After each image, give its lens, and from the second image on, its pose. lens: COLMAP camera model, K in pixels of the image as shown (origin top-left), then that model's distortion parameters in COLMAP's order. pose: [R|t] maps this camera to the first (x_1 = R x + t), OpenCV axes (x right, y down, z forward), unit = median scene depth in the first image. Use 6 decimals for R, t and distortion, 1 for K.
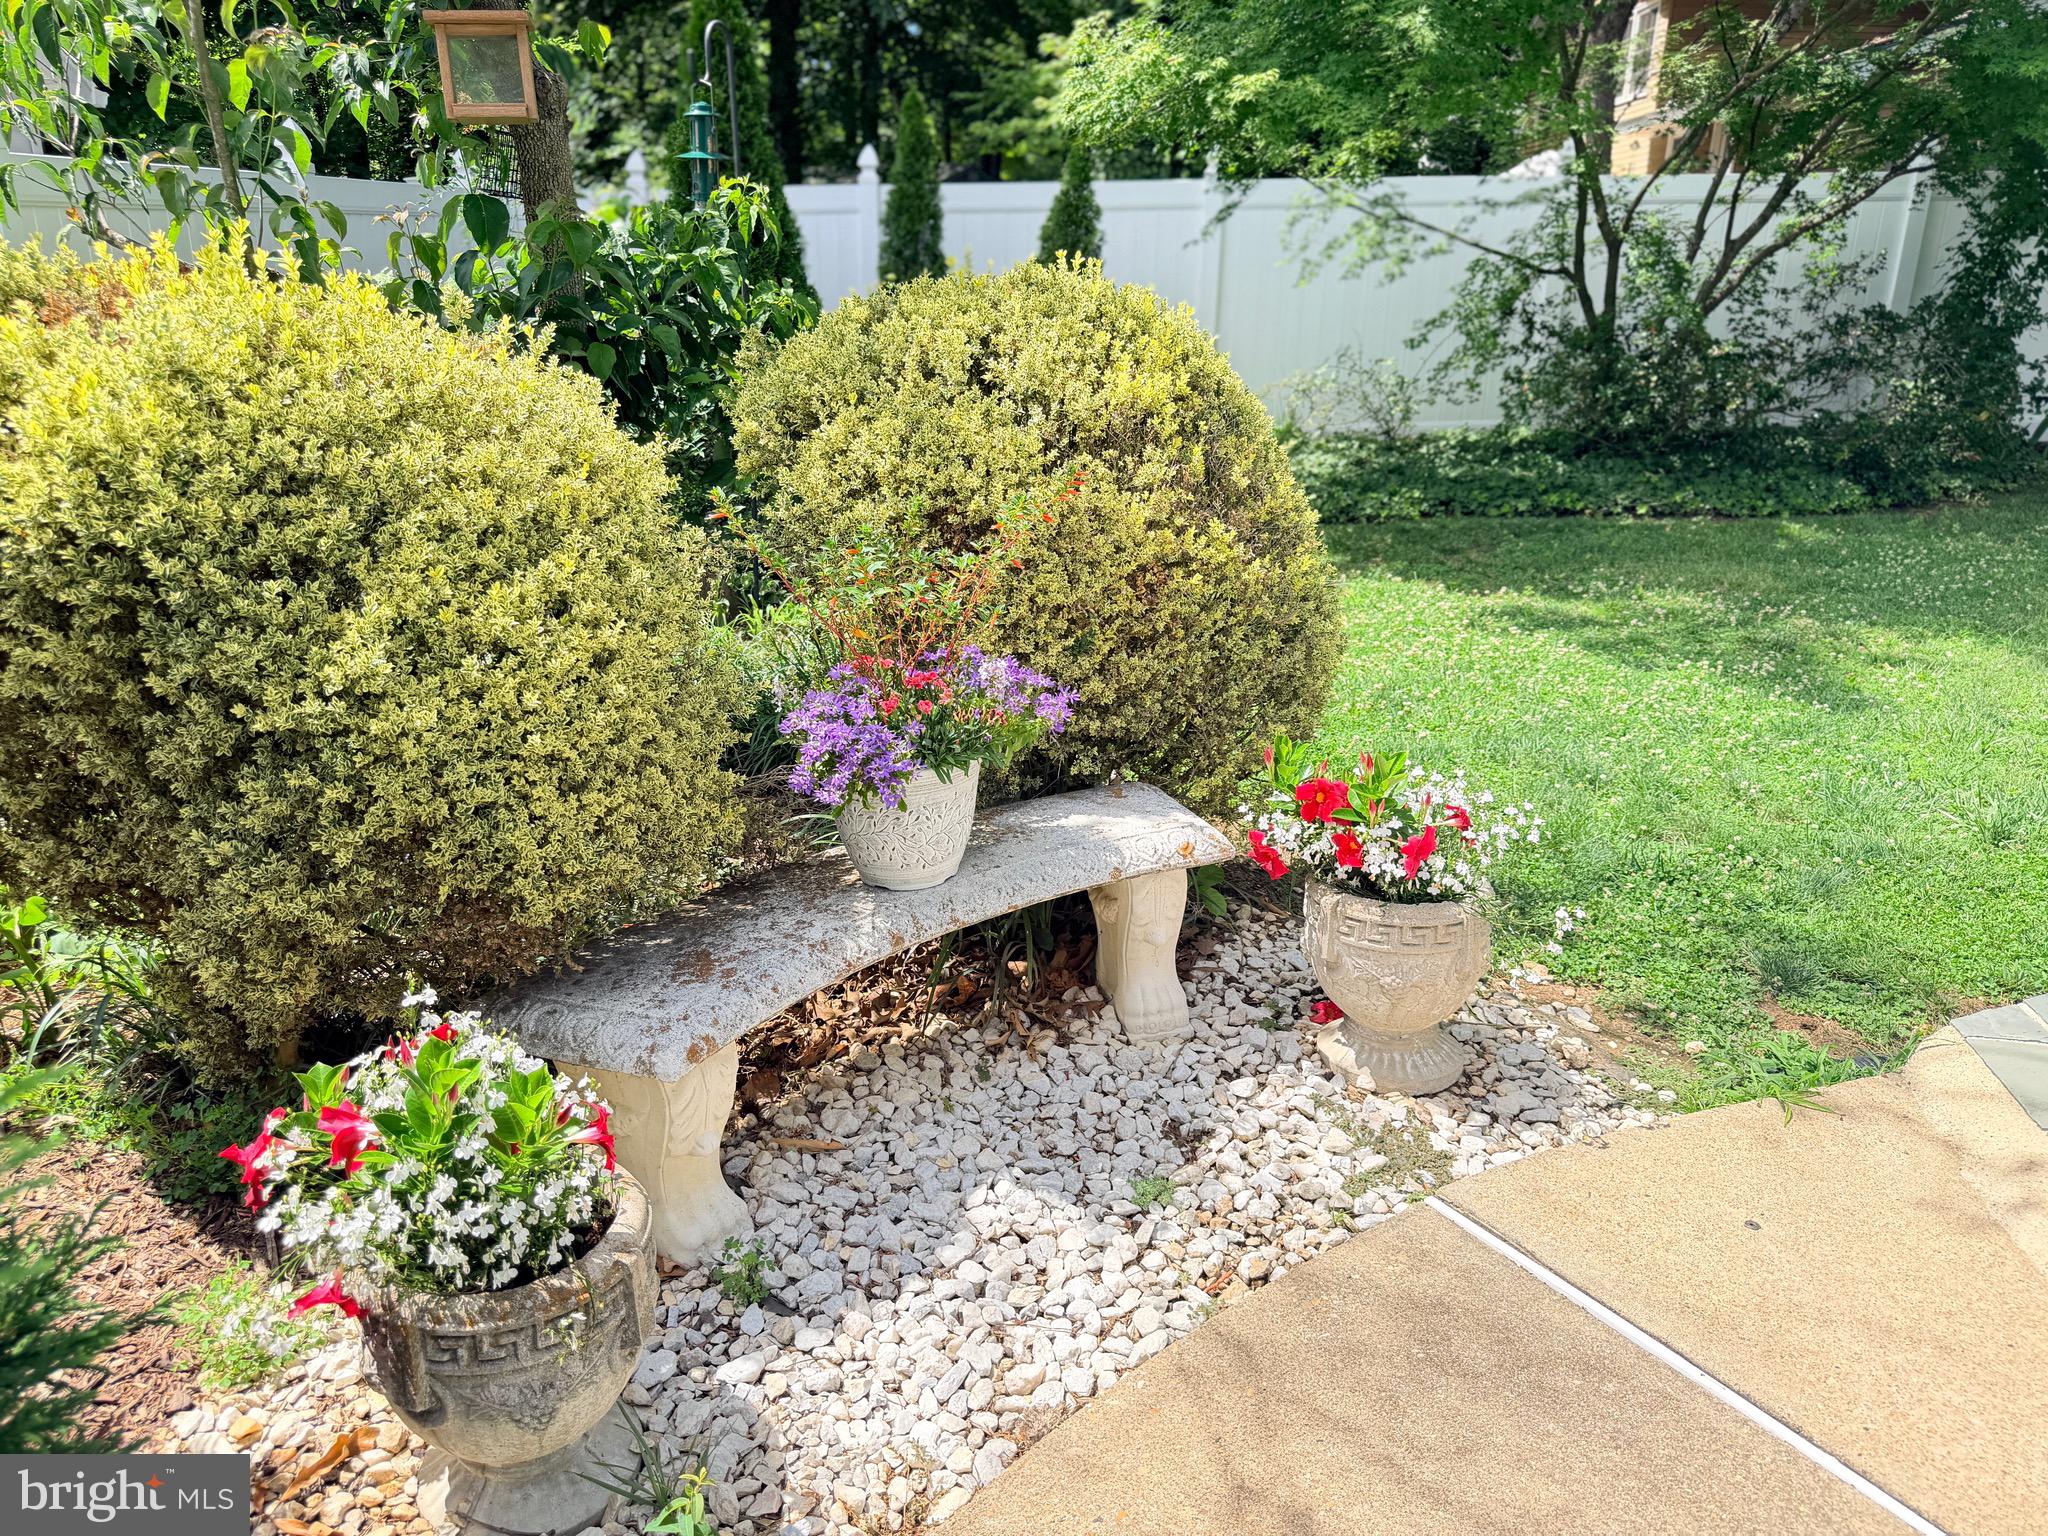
lens RADIAL K [[1430.9, 0, 1016.7], [0, 1430.9, 767.6], [0, 0, 1]] dist [-0.003410, -0.002900]
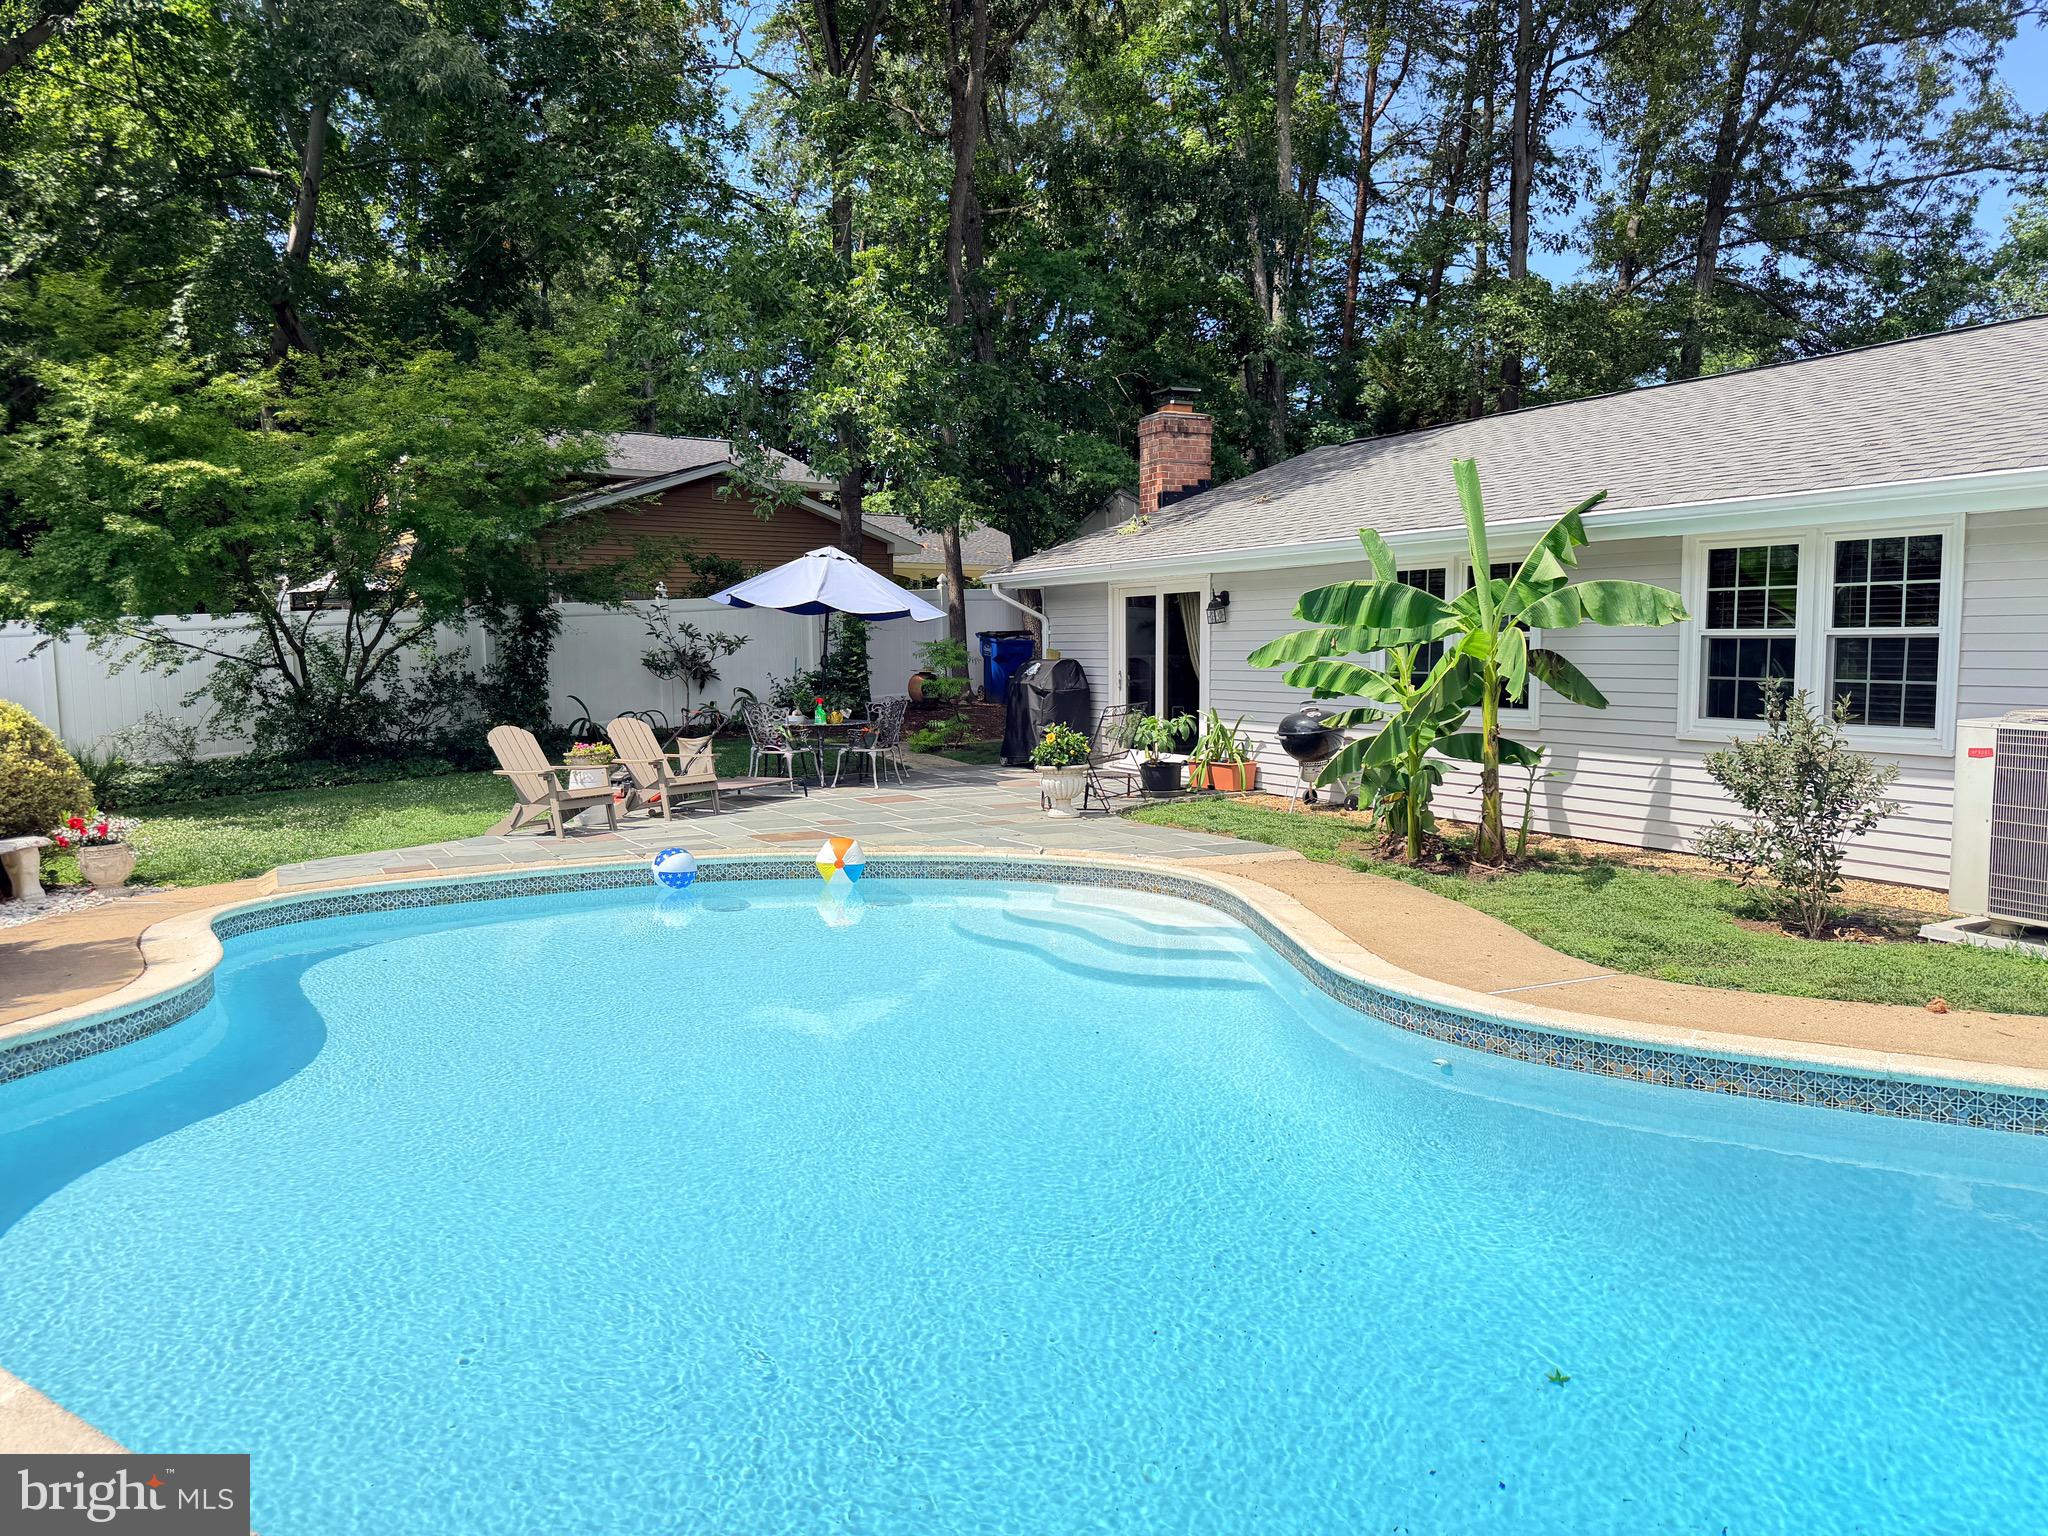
lens RADIAL K [[1430.9, 0, 1021.7], [0, 1430.9, 782.8], [0, 0, 1]] dist [-0.003410, -0.002900]
pose [[0.760533, -0.094884, 0.642329, -0.084934], [0.237782, 0.961242, -0.139547, 0.287498], [-0.604193, 0.258864, 0.753618, -0.942170]]
